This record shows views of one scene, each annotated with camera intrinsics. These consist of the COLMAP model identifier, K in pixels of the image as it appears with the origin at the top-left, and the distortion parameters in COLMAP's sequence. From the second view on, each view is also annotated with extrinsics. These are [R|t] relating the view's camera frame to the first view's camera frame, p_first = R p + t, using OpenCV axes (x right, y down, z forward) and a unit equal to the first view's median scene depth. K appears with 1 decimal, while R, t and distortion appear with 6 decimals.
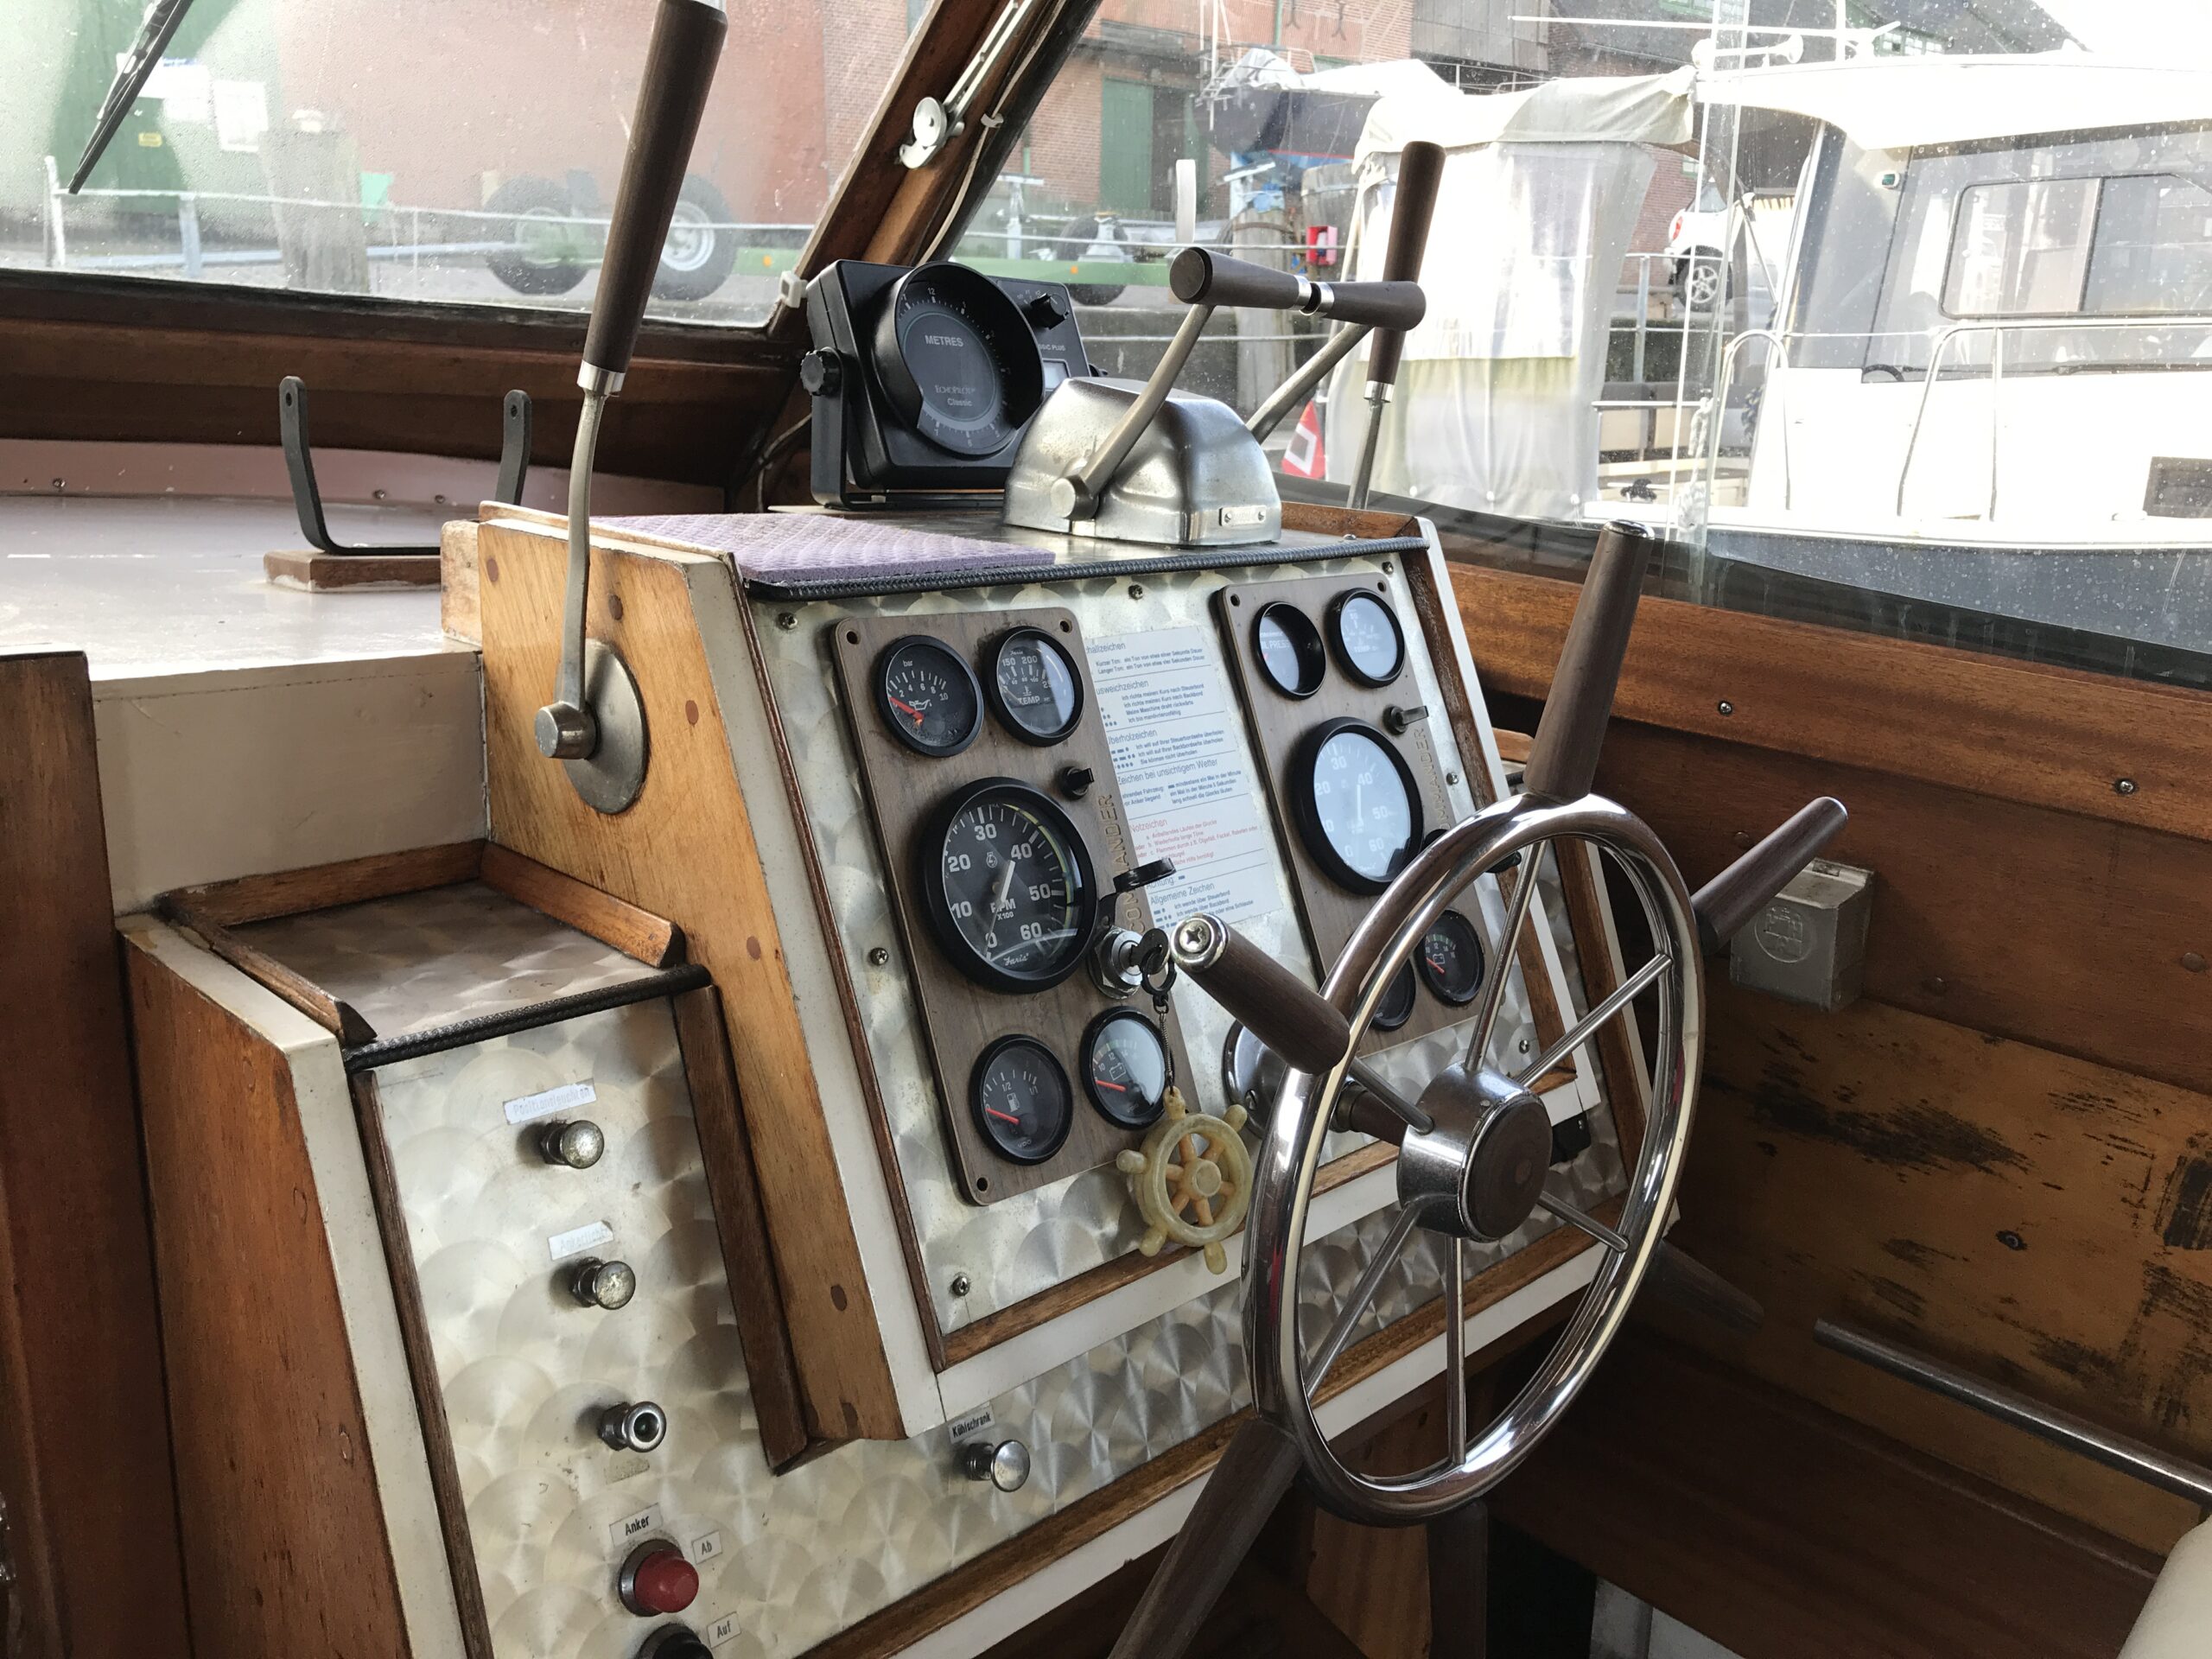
lens RADIAL K [[1780.1, 0, 1110.2], [0, 1780.1, 821.6], [0, 0, 1]] dist [0.010349, 0.001438]
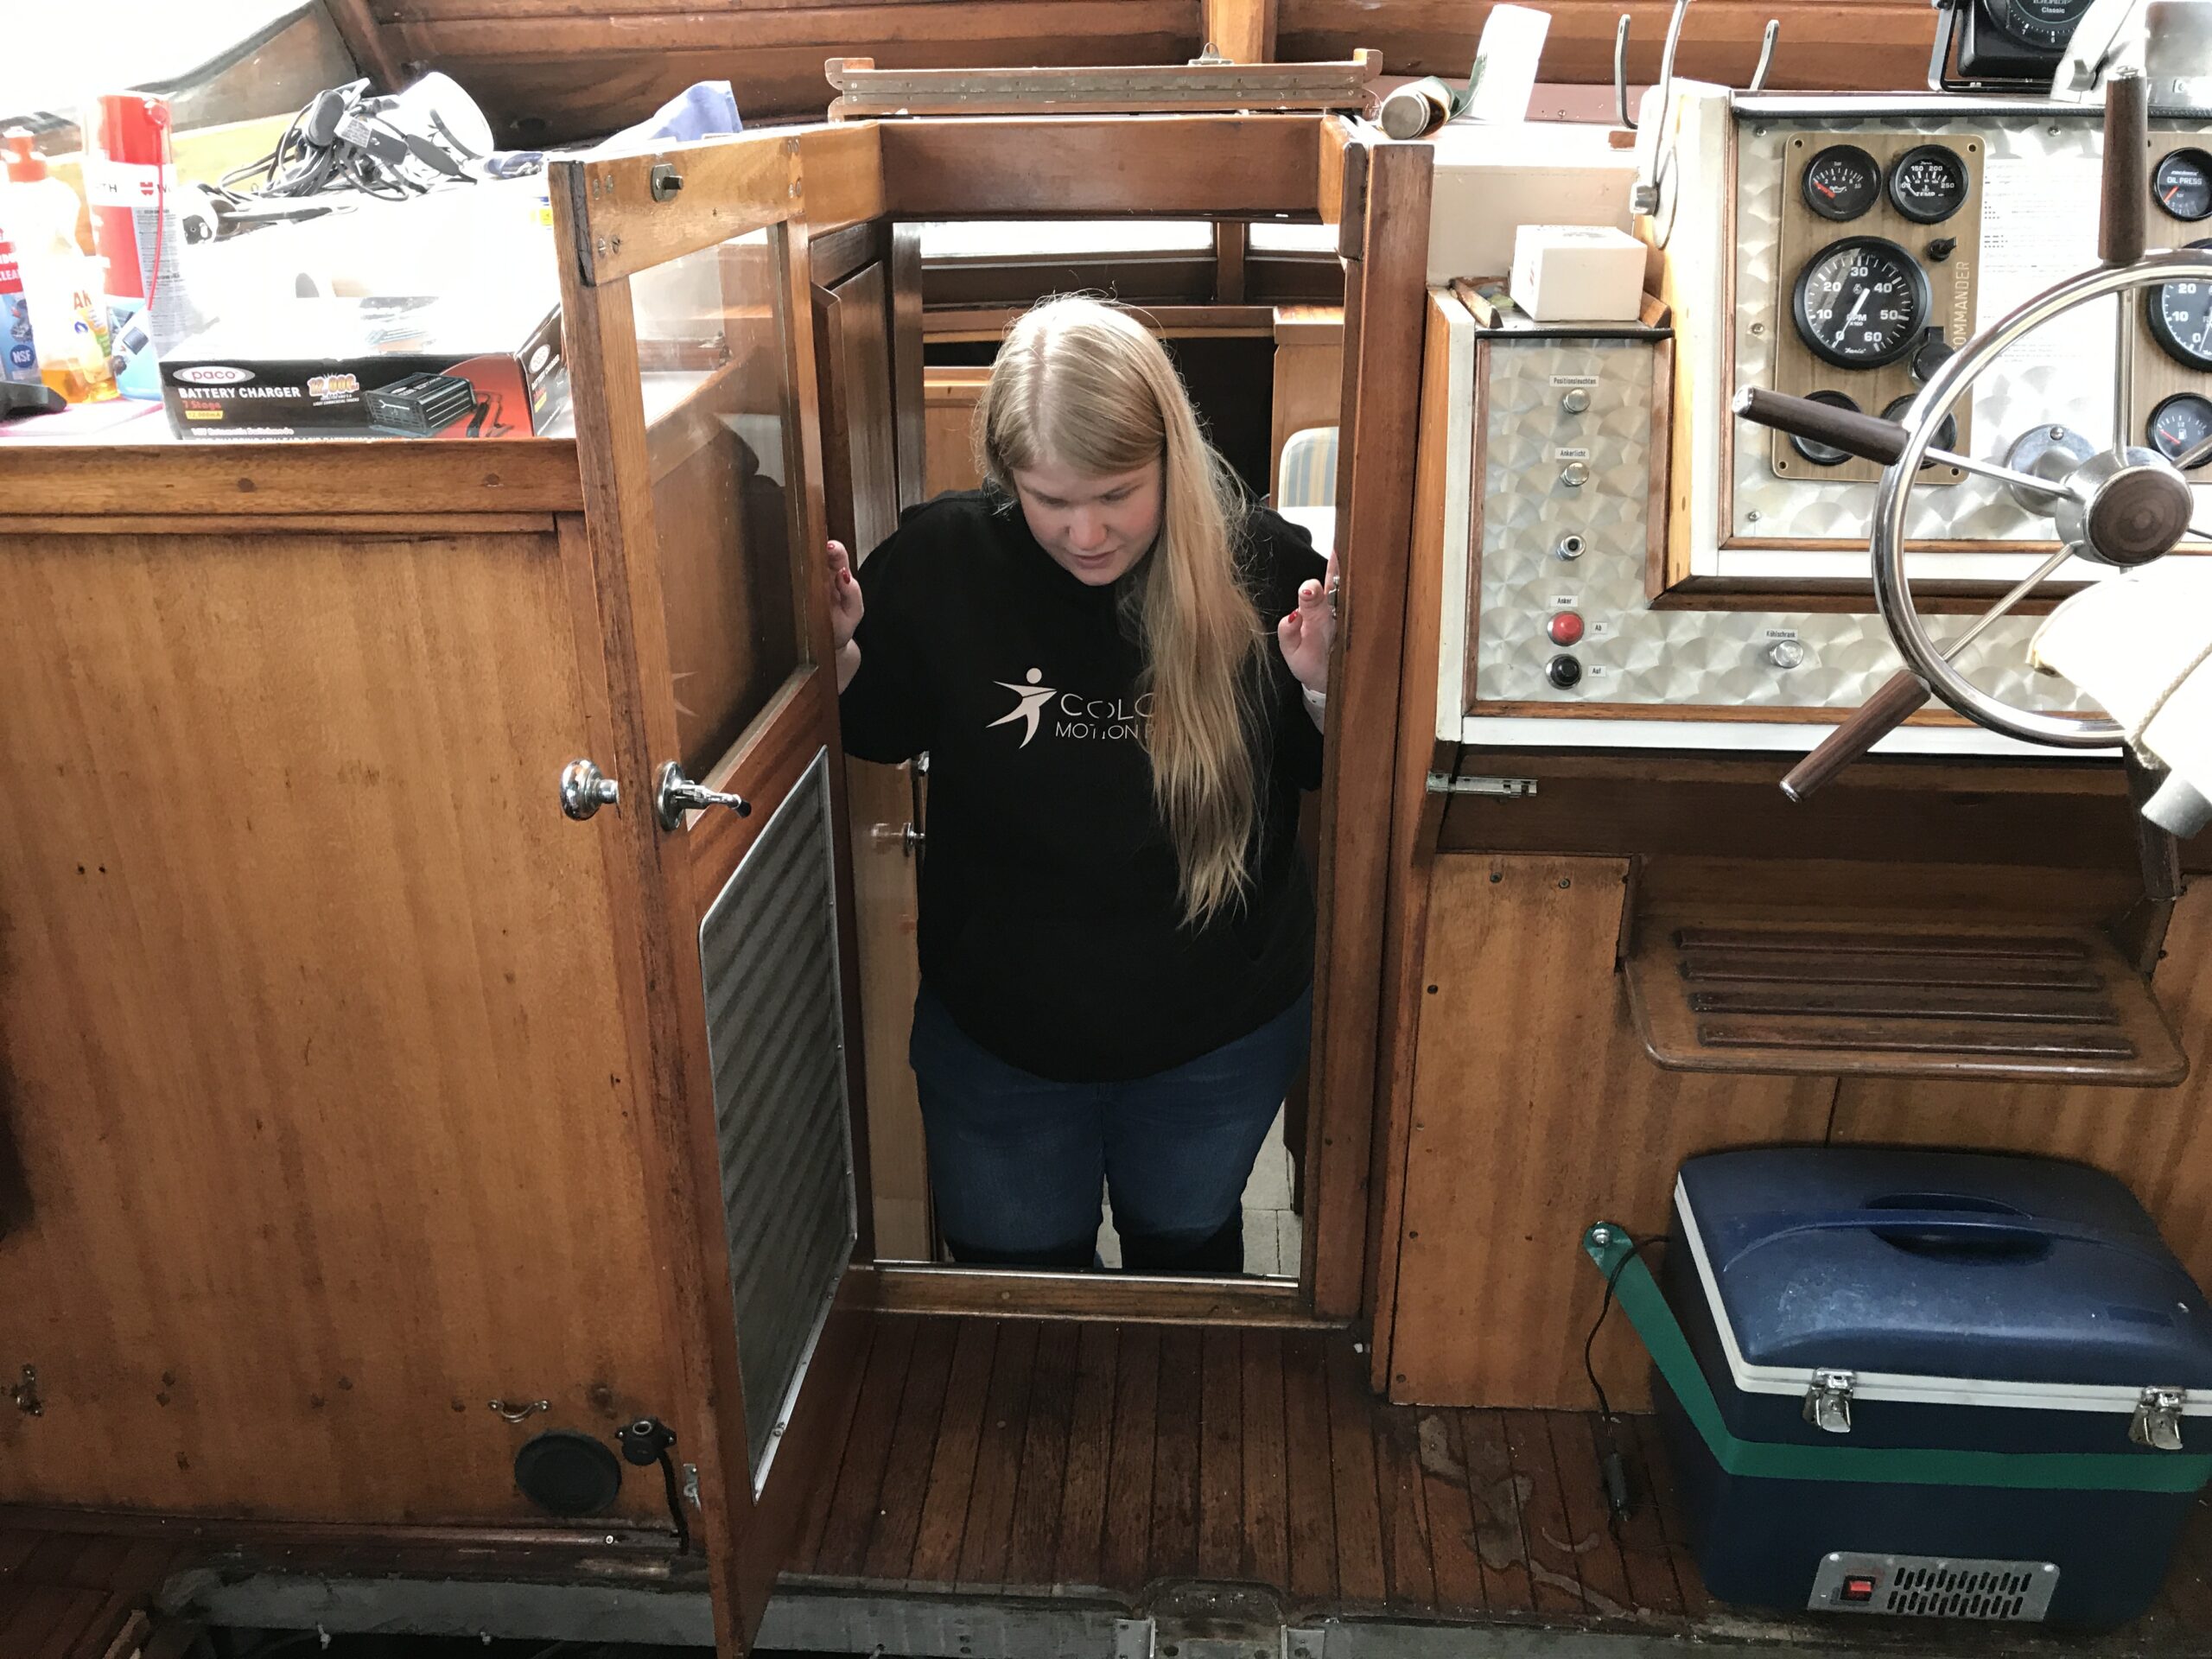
lens RADIAL K [[1780.1, 0, 1102.7], [0, 1780.1, 838.1], [0, 0, 1]] dist [0.010349, 0.001438]
pose [[0.683345, 0.277125, -0.675457, 0.721081], [-0.153686, 0.959032, 0.237989, 0.225265], [0.713737, -0.058820, 0.697939, -0.703235]]
